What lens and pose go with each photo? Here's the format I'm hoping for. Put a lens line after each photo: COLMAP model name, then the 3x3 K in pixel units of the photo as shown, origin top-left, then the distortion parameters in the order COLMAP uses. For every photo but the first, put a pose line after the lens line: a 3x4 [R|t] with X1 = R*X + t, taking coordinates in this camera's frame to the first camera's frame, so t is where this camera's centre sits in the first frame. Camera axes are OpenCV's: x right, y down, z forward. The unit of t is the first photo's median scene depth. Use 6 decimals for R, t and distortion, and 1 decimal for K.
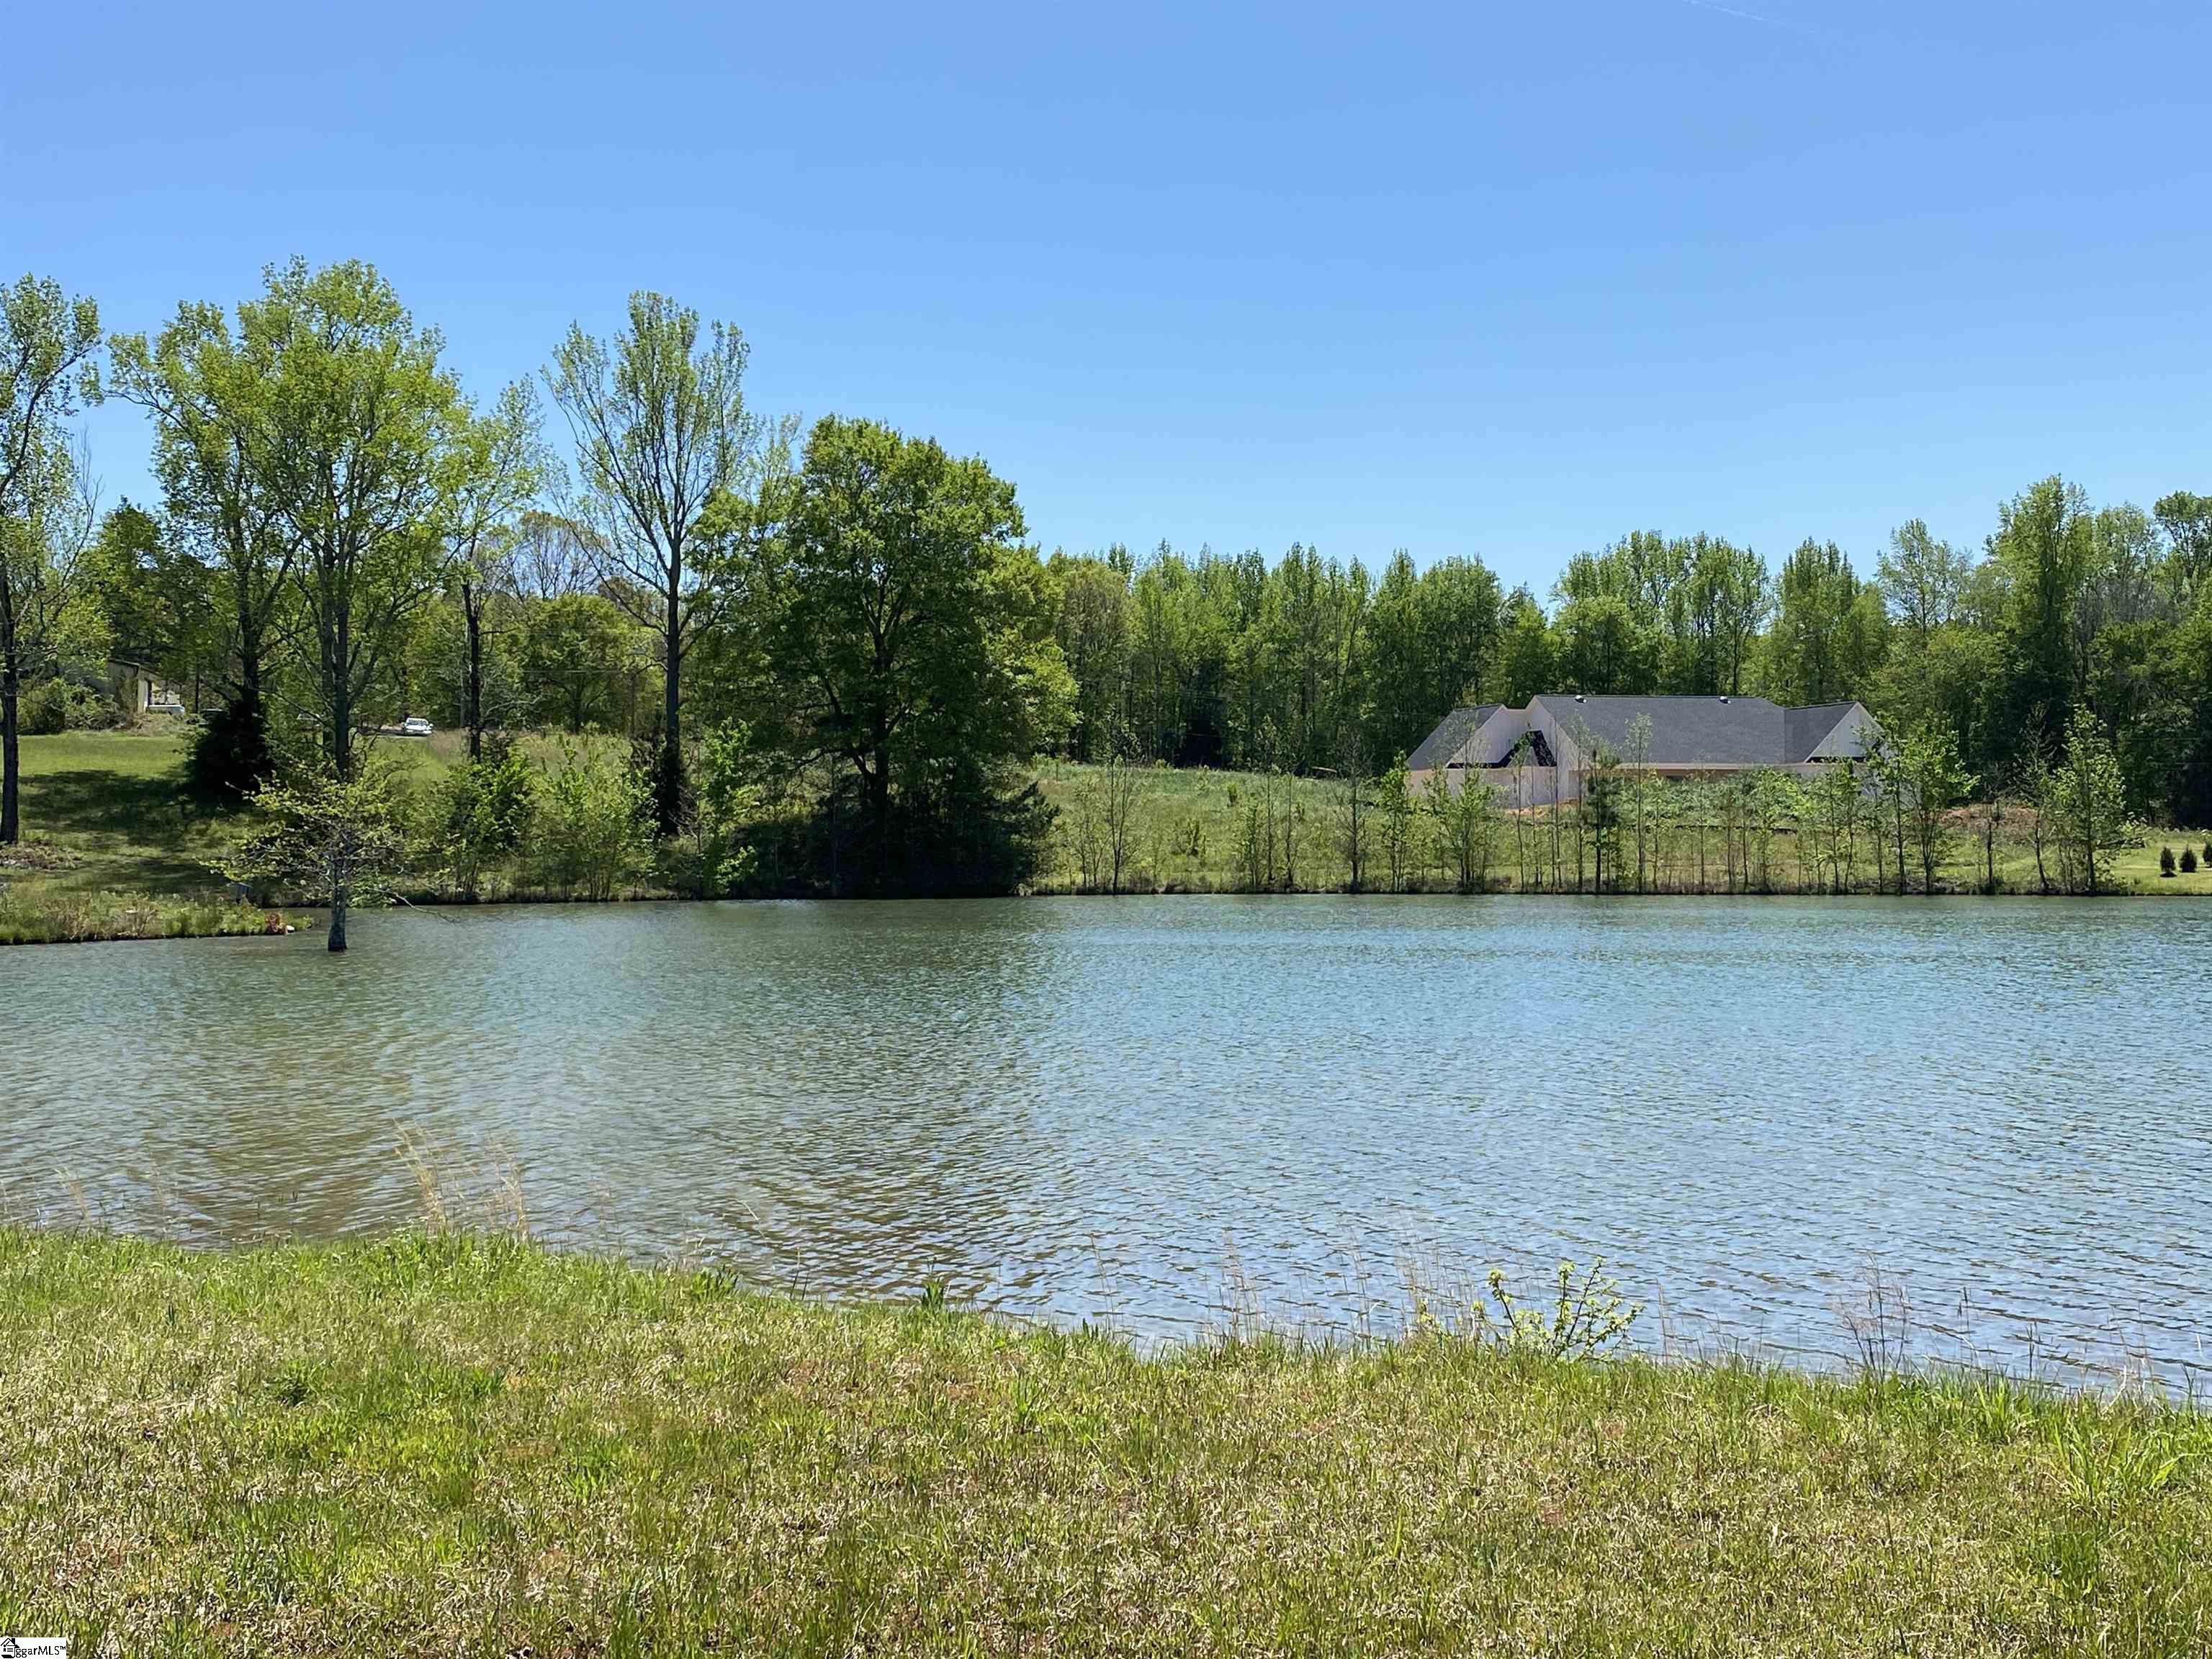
lens RADIAL K [[2420.2, 0, 1106.0], [0, 2420.2, 829.5], [0, 0, 1]] dist [0.351005, -0.522988]
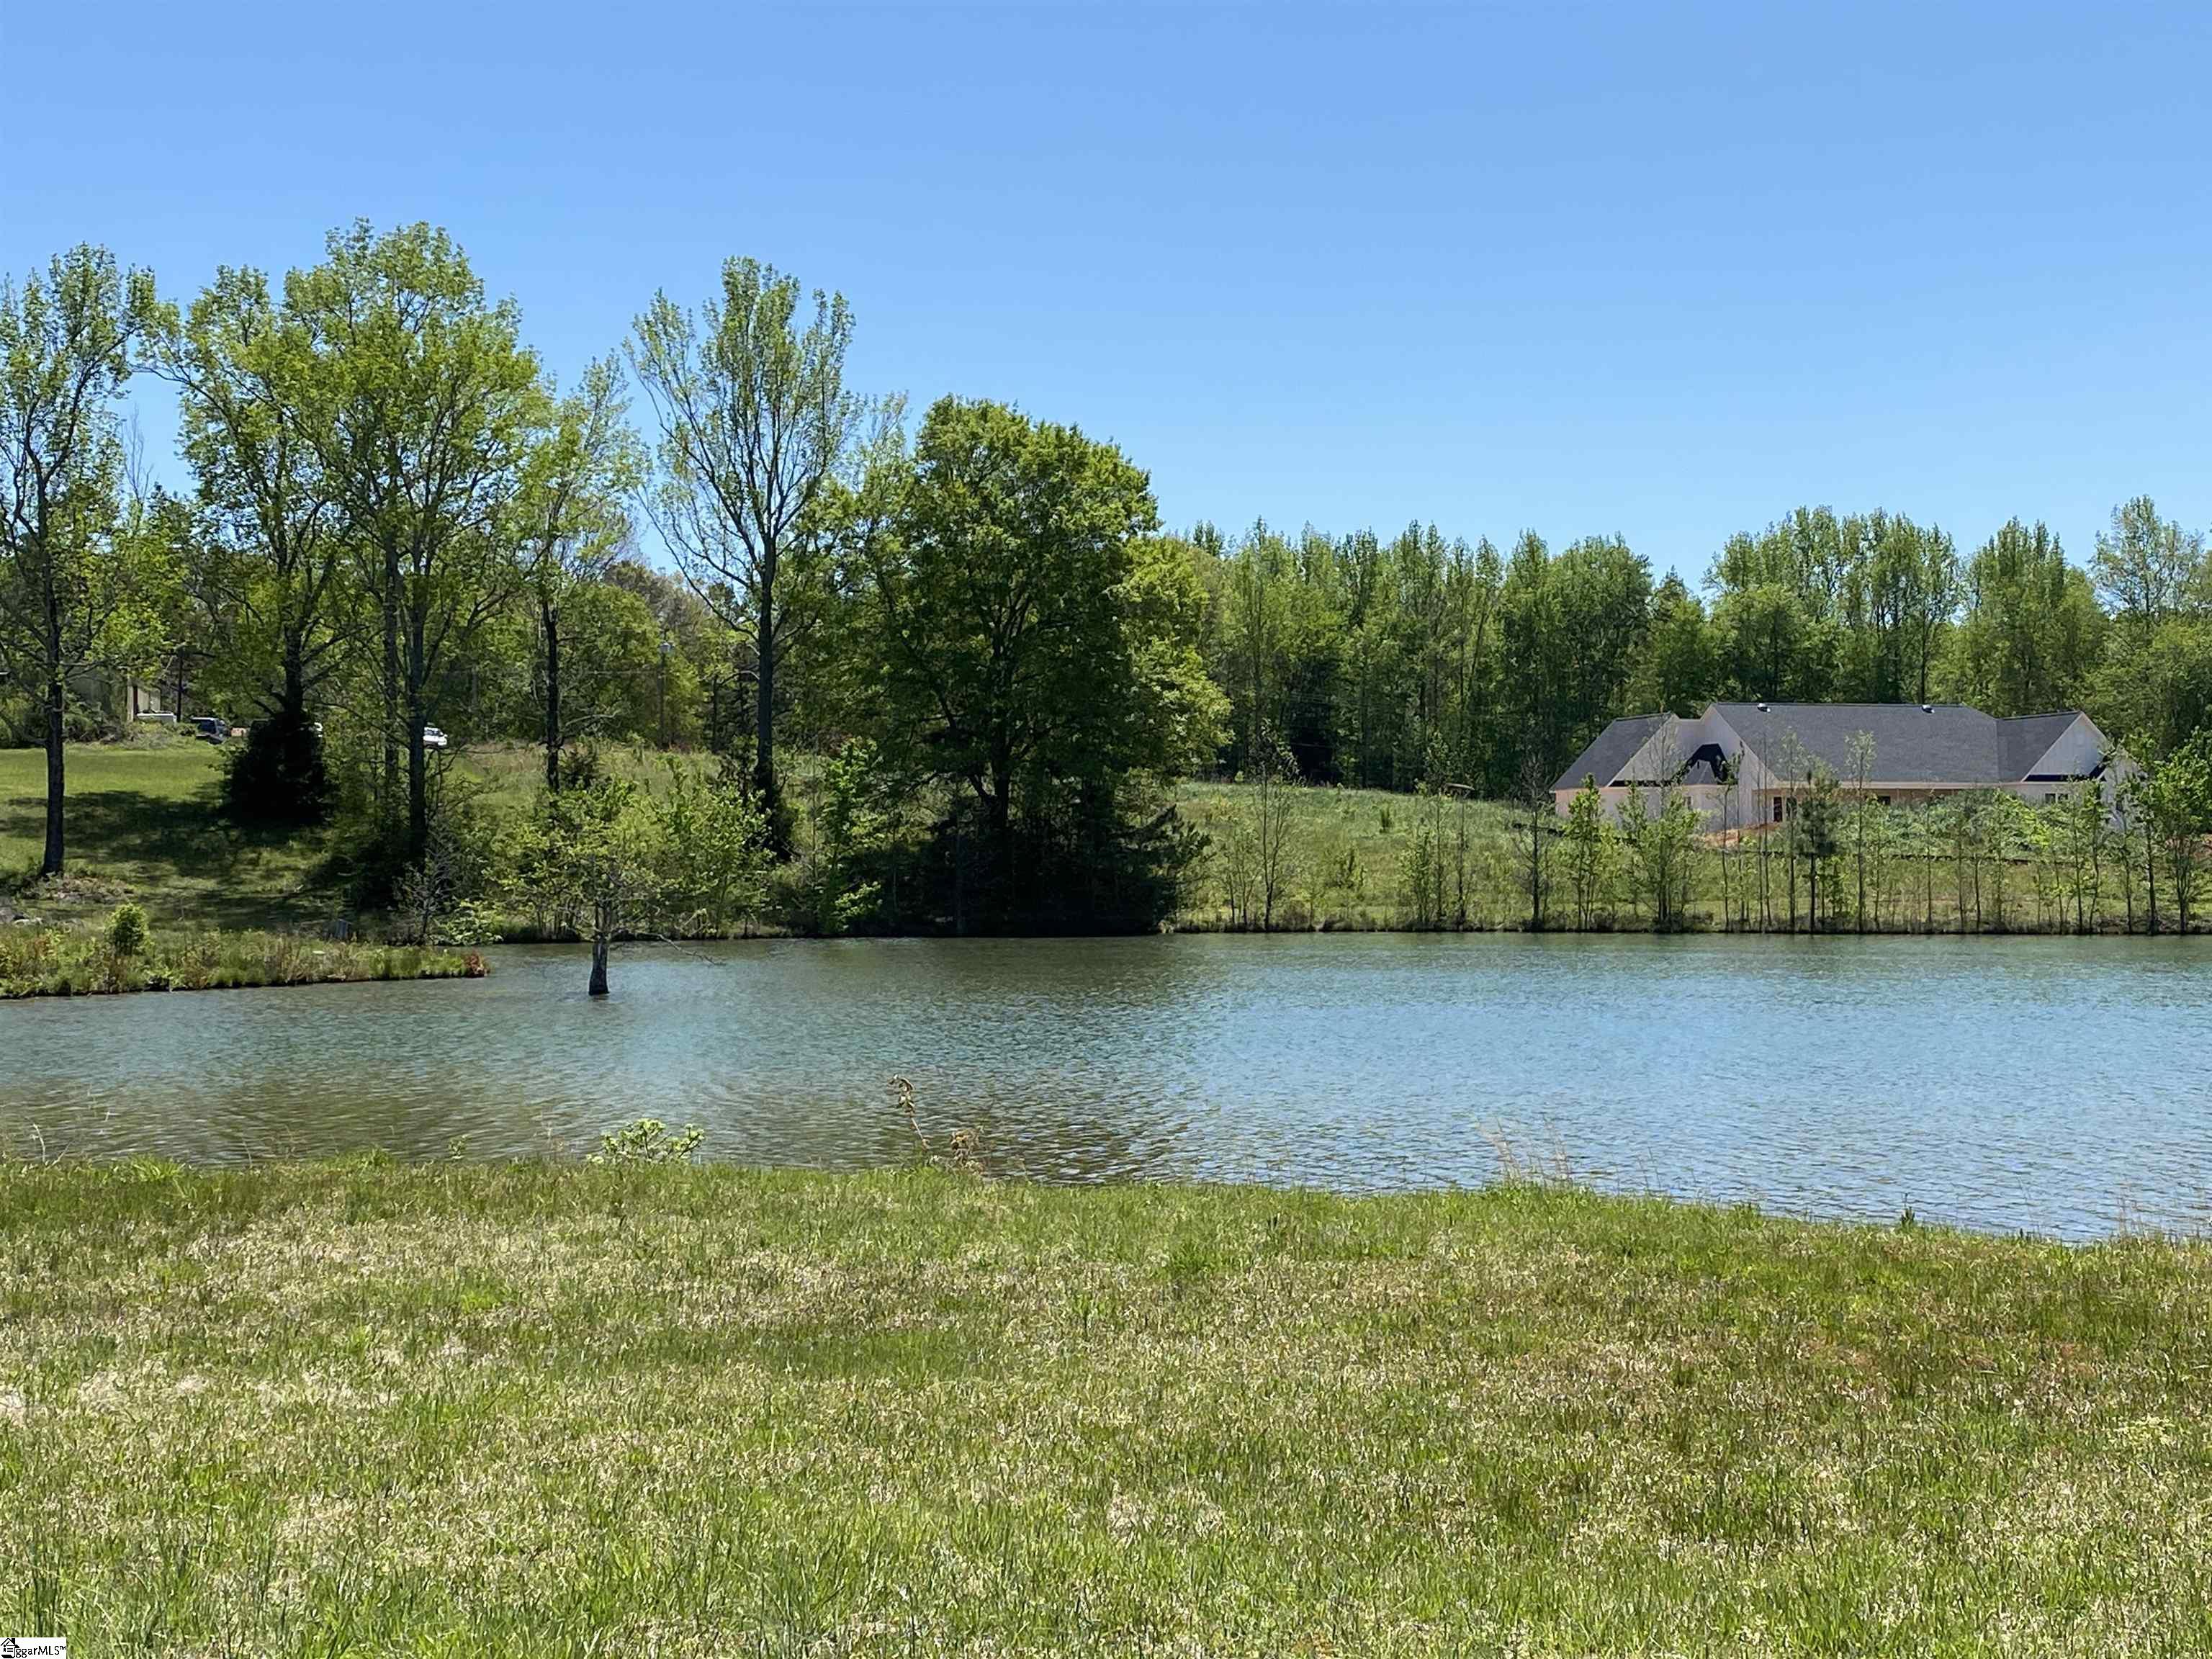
lens RADIAL K [[3002.1, 0, 1106.0], [0, 3002.1, 829.5], [0, 0, 1]] dist [0.335662, -0.009942]
pose [[0.999896, 0.001488, 0.014314, -0.069720], [-0.001425, 0.999989, -0.004405, -0.005848], [-0.014320, 0.004385, 0.999888, -0.102042]]
